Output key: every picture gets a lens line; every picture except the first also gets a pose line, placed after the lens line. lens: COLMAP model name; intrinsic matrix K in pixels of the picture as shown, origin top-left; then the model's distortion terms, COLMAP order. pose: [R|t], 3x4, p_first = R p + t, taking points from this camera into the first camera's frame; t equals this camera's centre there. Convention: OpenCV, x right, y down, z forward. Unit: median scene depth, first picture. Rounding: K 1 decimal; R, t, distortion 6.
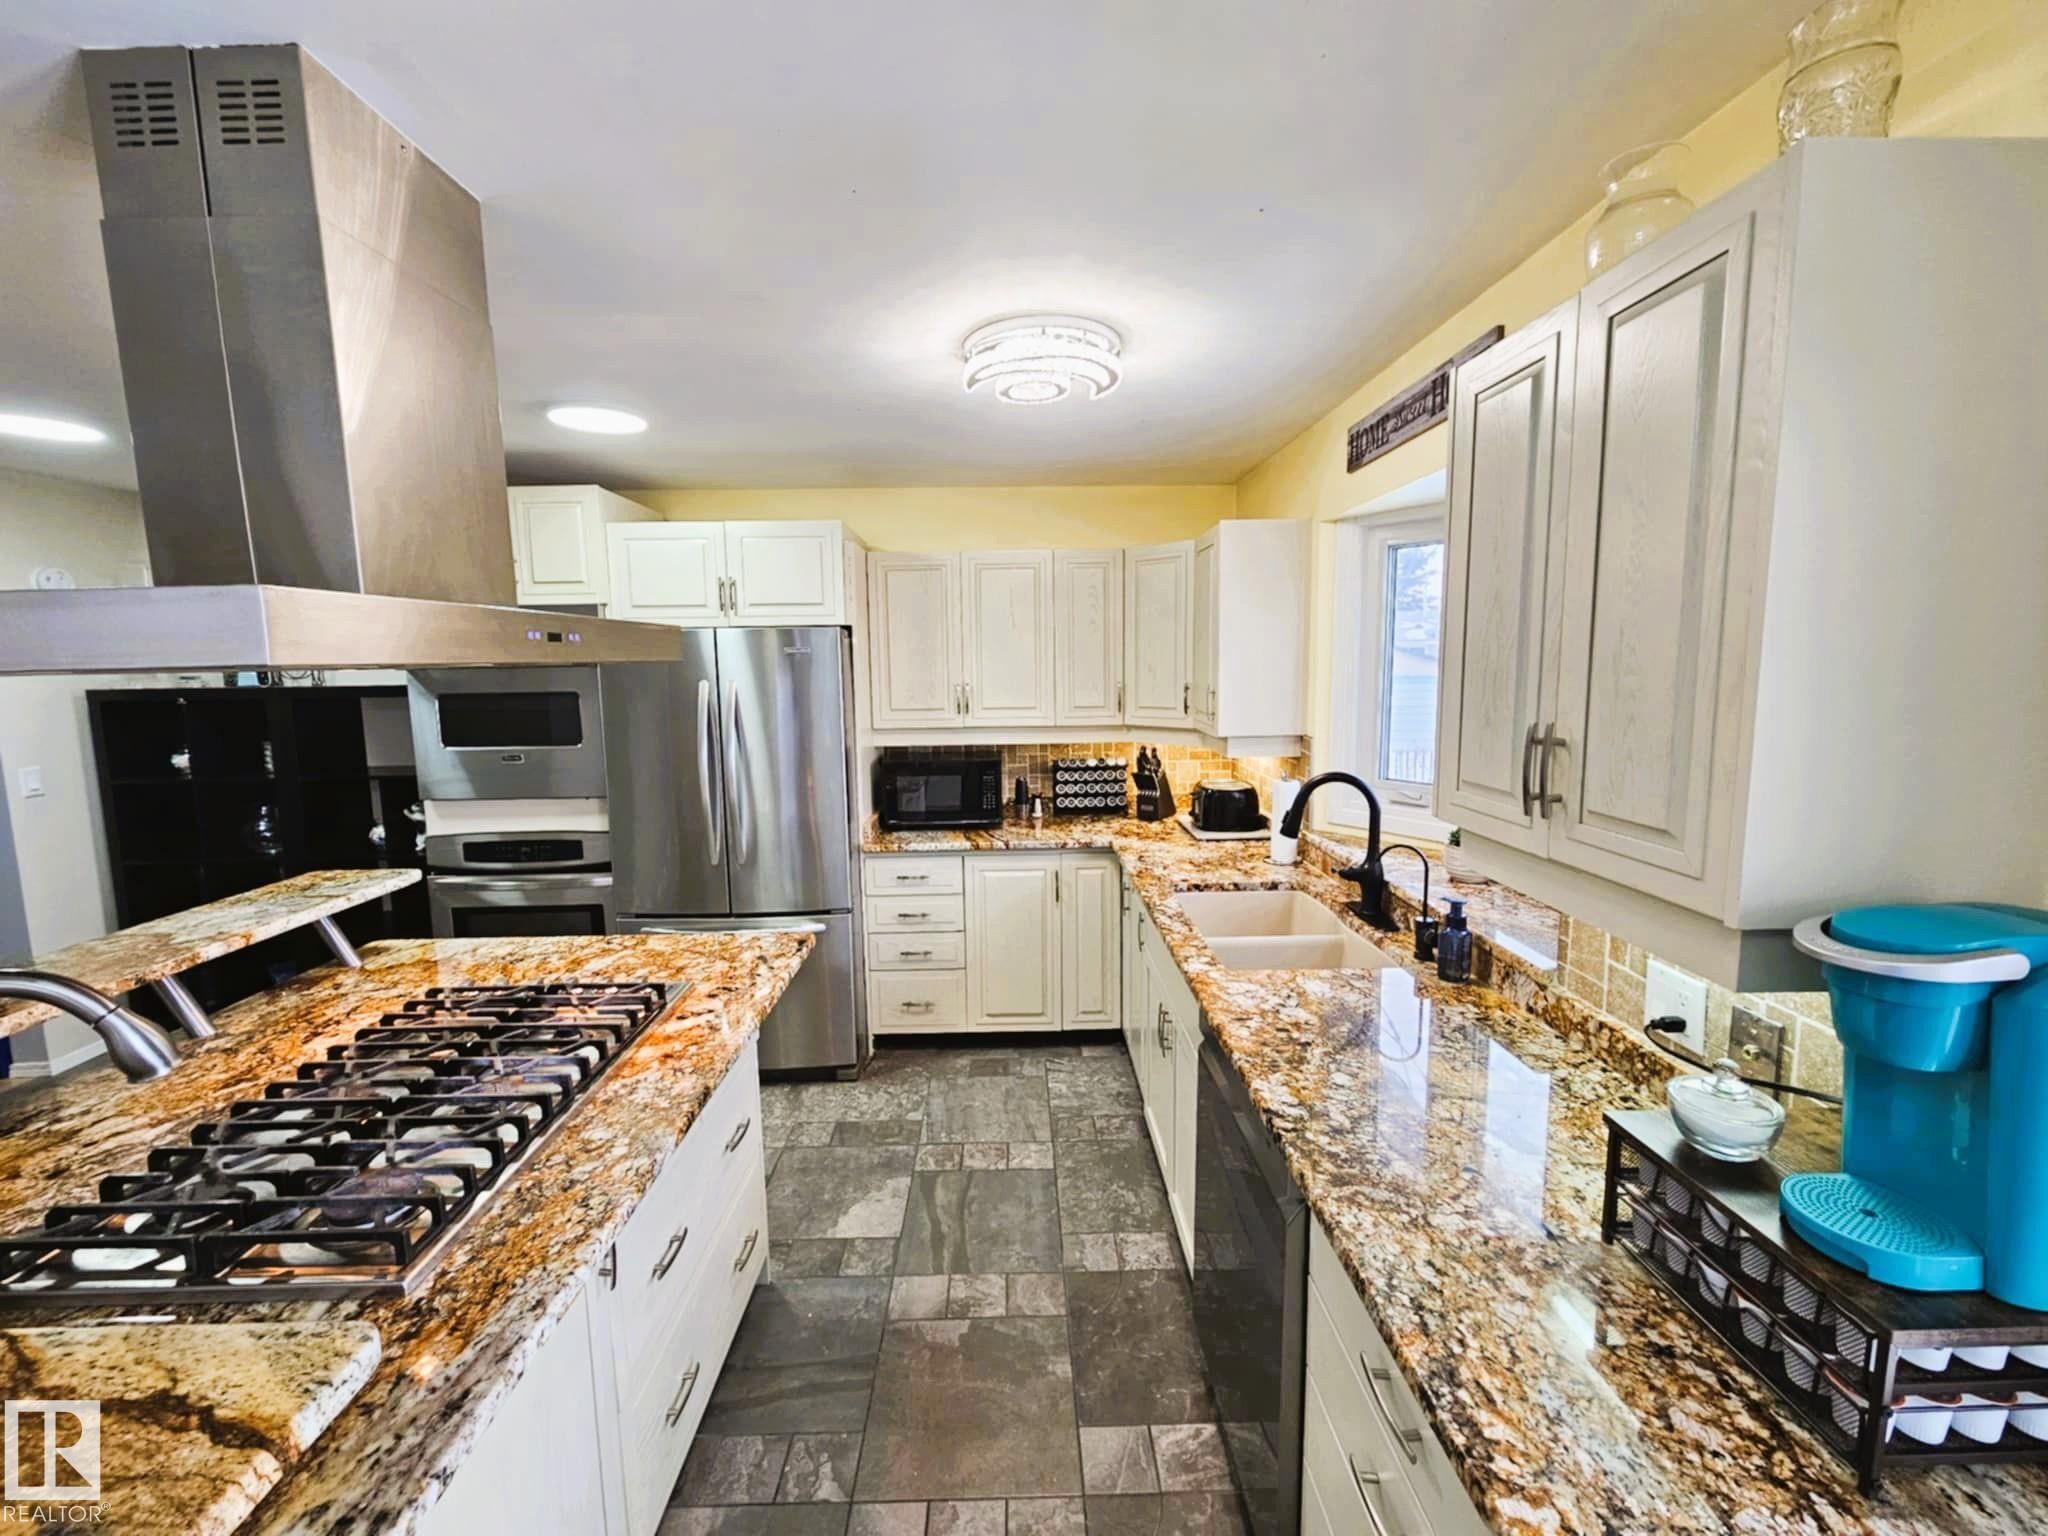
lens RADIAL K [[837.8, 0, 1016.2], [0, 837.8, 758.1], [0, 0, 1]] dist [-0.000267, -0.000084]
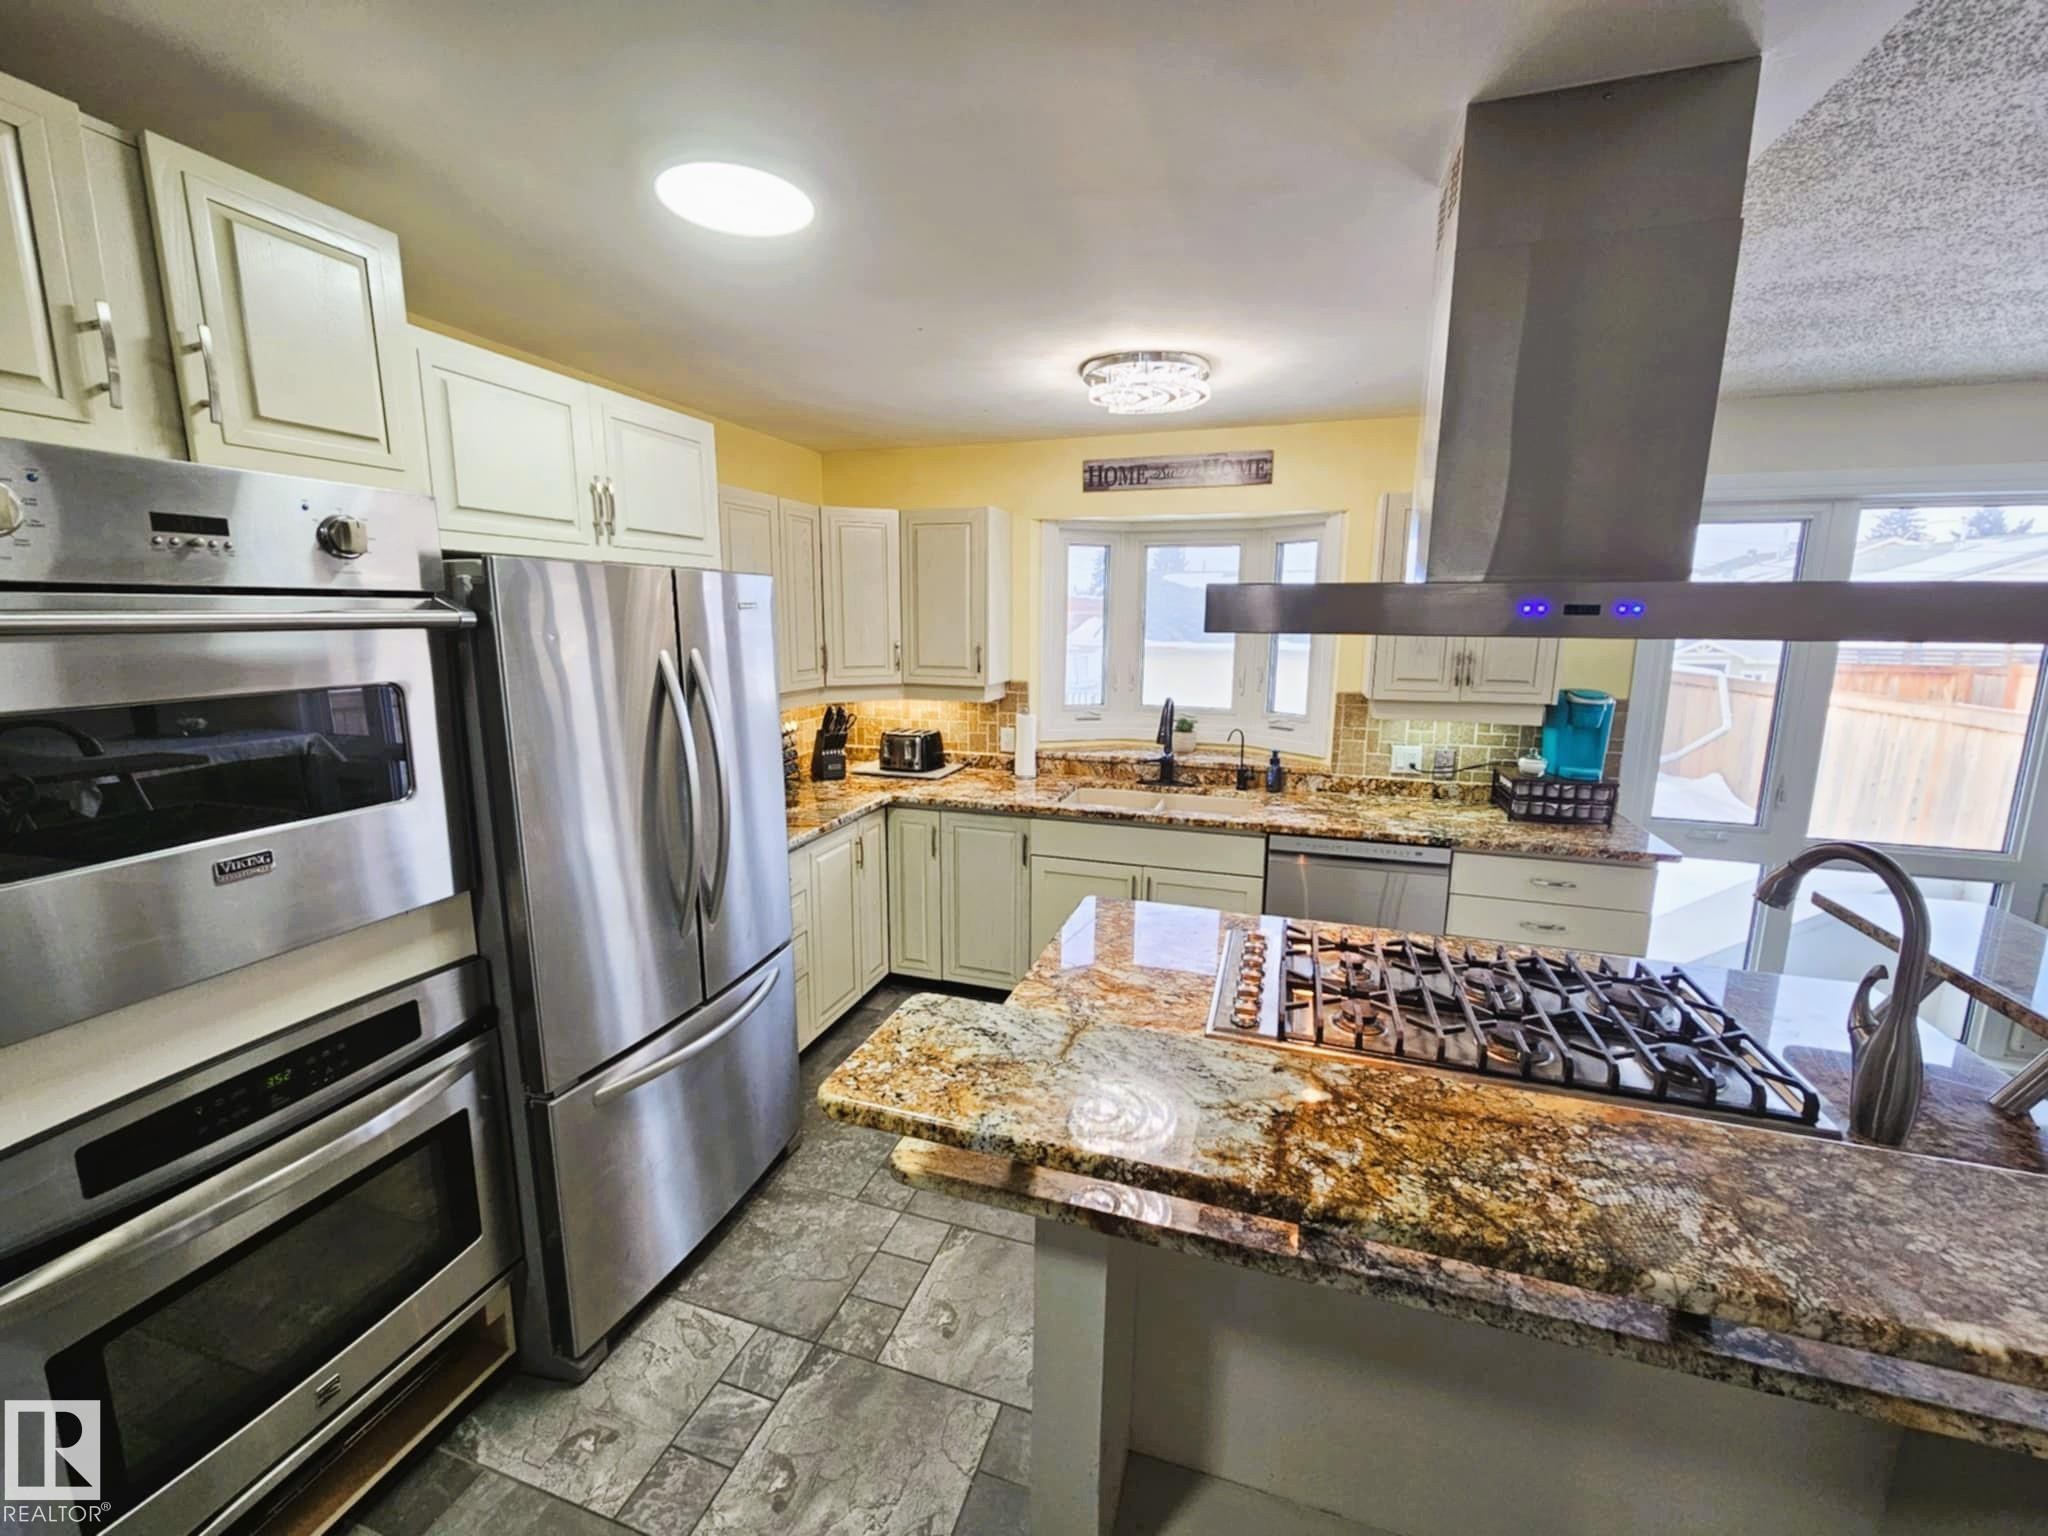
lens RADIAL K [[837.8, 0, 1021.8], [0, 837.8, 758.6], [0, 0, 1]] dist [-0.000267, -0.000084]
pose [[0.318980, -0.146442, 0.936380, -1.015451], [0.100638, 0.987639, 0.120175, -0.070493], [-0.942403, 0.055902, 0.329774, 0.632618]]
